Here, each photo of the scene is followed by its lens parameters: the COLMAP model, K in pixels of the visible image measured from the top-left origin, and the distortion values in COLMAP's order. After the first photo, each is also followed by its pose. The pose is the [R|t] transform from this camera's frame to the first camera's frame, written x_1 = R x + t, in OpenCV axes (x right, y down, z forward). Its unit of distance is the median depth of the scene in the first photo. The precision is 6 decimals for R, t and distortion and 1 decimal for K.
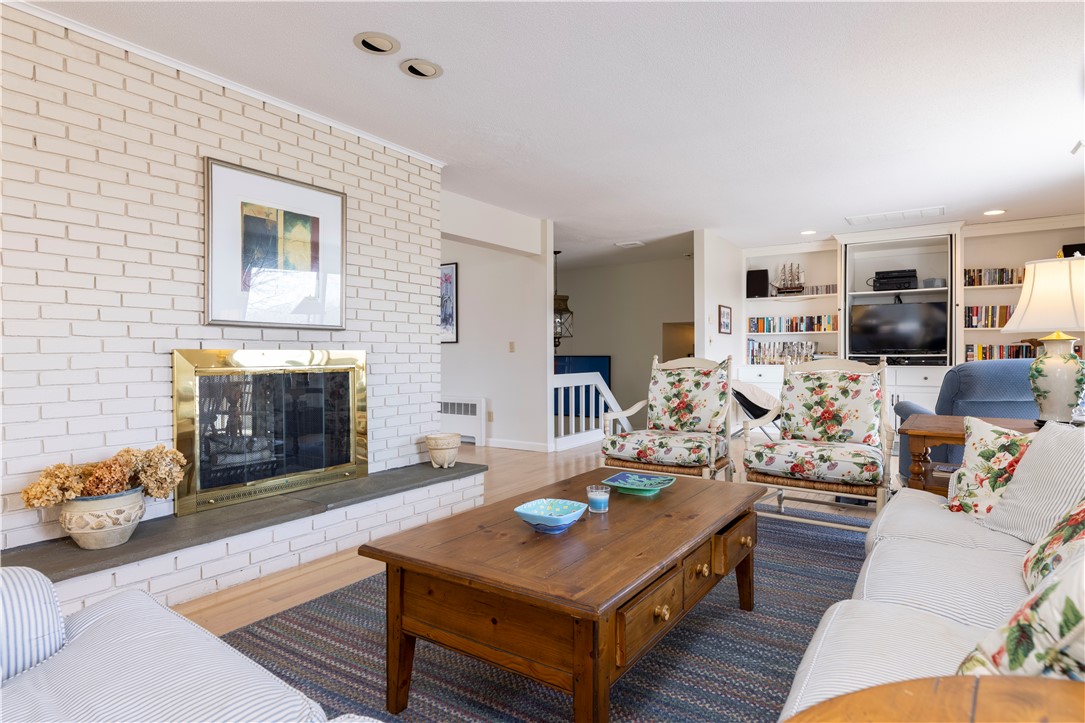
lens RADIAL K [[610.2, 0, 541.5], [0, 610.2, 360.4], [0, 0, 1]] dist [-0.000064, 0.000007]
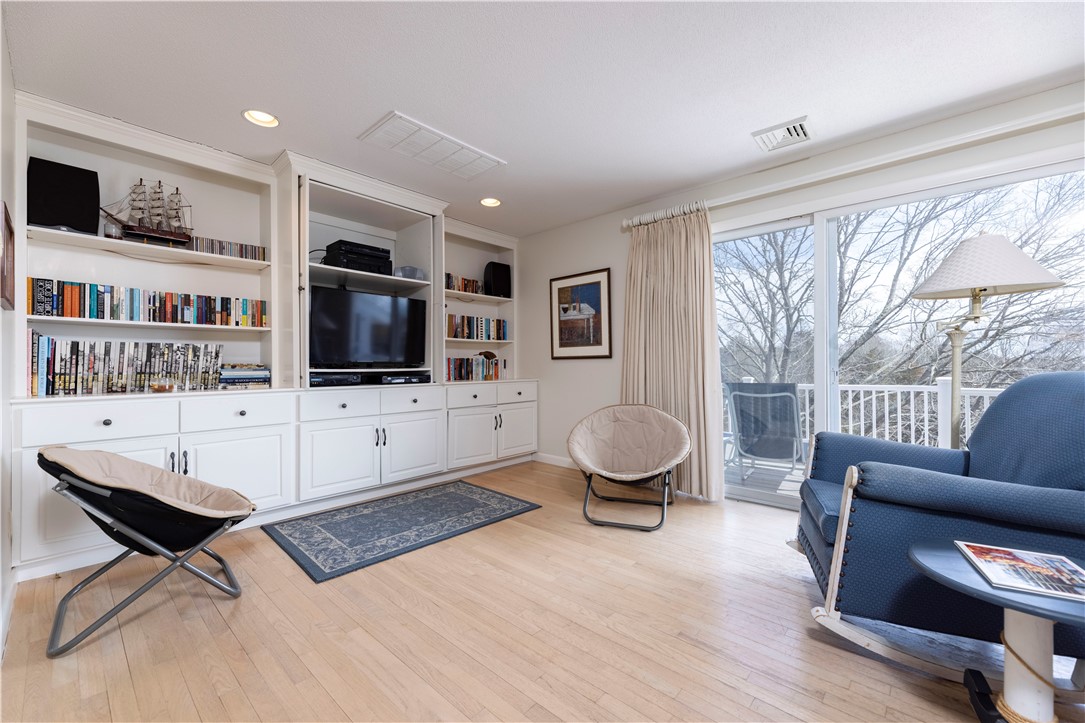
lens RADIAL K [[437.1, 0, 542.1], [0, 437.1, 361.6], [0, 0, 1]] dist [0.000665, 0.000094]
pose [[0.153099, 0.008194, 0.988177, 0.116015], [0.010656, 0.999894, -0.009942, -0.009374], [-0.988153, 0.012052, 0.152996, 0.655900]]
